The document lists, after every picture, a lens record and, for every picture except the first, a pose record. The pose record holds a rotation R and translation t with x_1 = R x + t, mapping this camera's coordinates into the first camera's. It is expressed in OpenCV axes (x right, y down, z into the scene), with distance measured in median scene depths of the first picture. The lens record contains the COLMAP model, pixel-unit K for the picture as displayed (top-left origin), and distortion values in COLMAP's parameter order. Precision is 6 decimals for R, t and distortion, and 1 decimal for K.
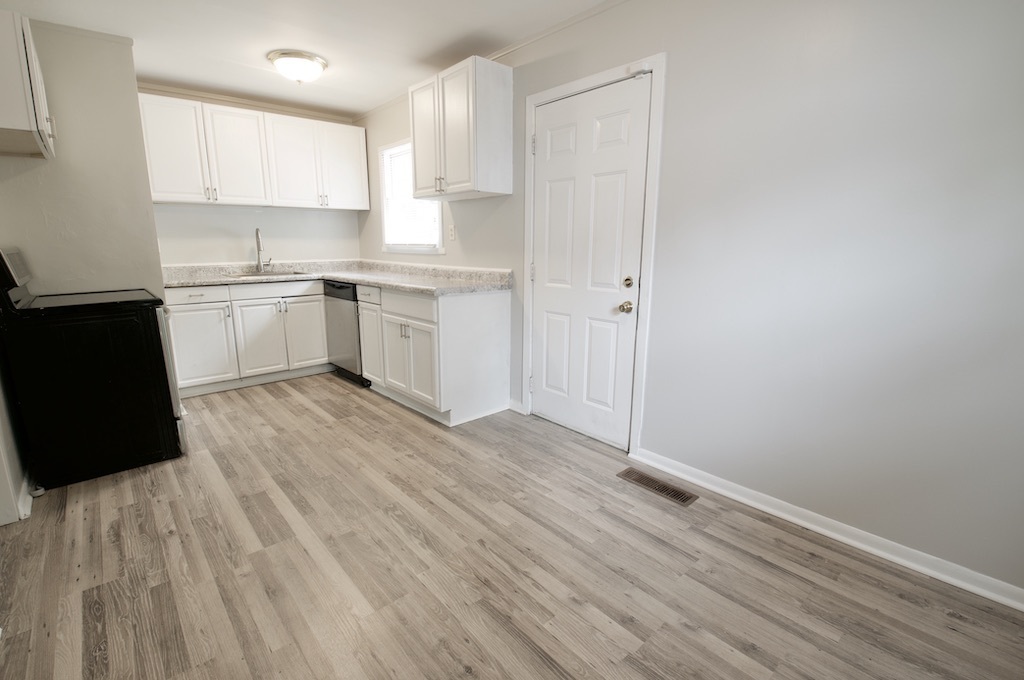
lens RADIAL K [[465.3, 0, 506.1], [0, 465.3, 351.0], [0, 0, 1]] dist [-0.016225, -0.001331]
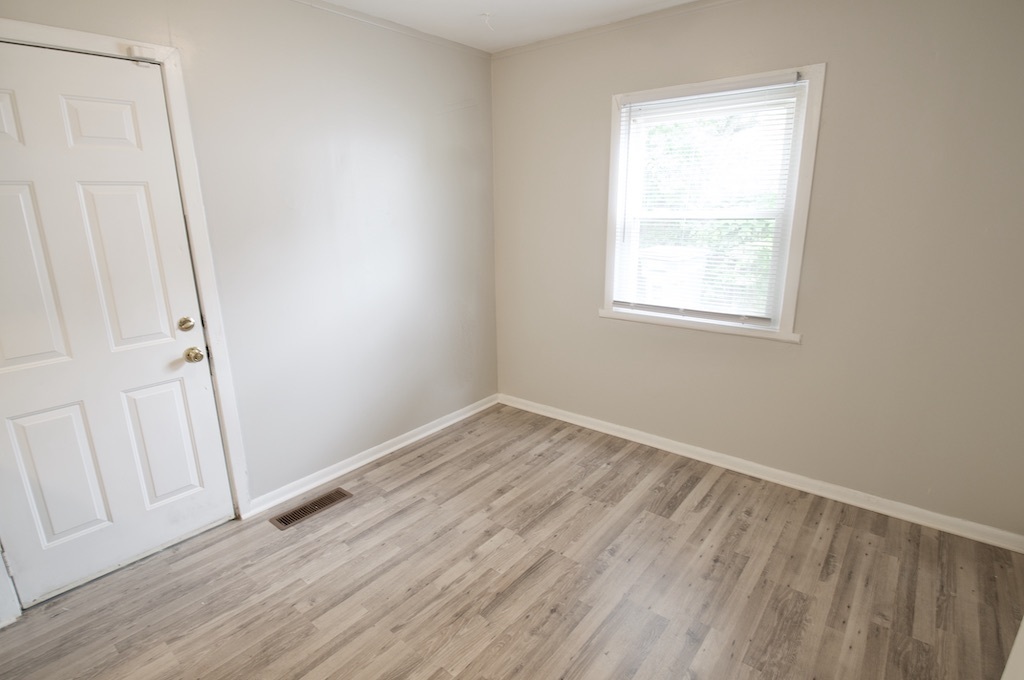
lens RADIAL K [[522.8, 0, 508.7], [0, 522.8, 339.4], [0, 0, 1]] dist [0.000298, -0.000997]
pose [[-0.178348, -0.243428, 0.953381, -0.837521], [0.235413, 0.930220, 0.281552, -0.299065], [-0.955391, 0.274653, -0.108597, 0.708585]]
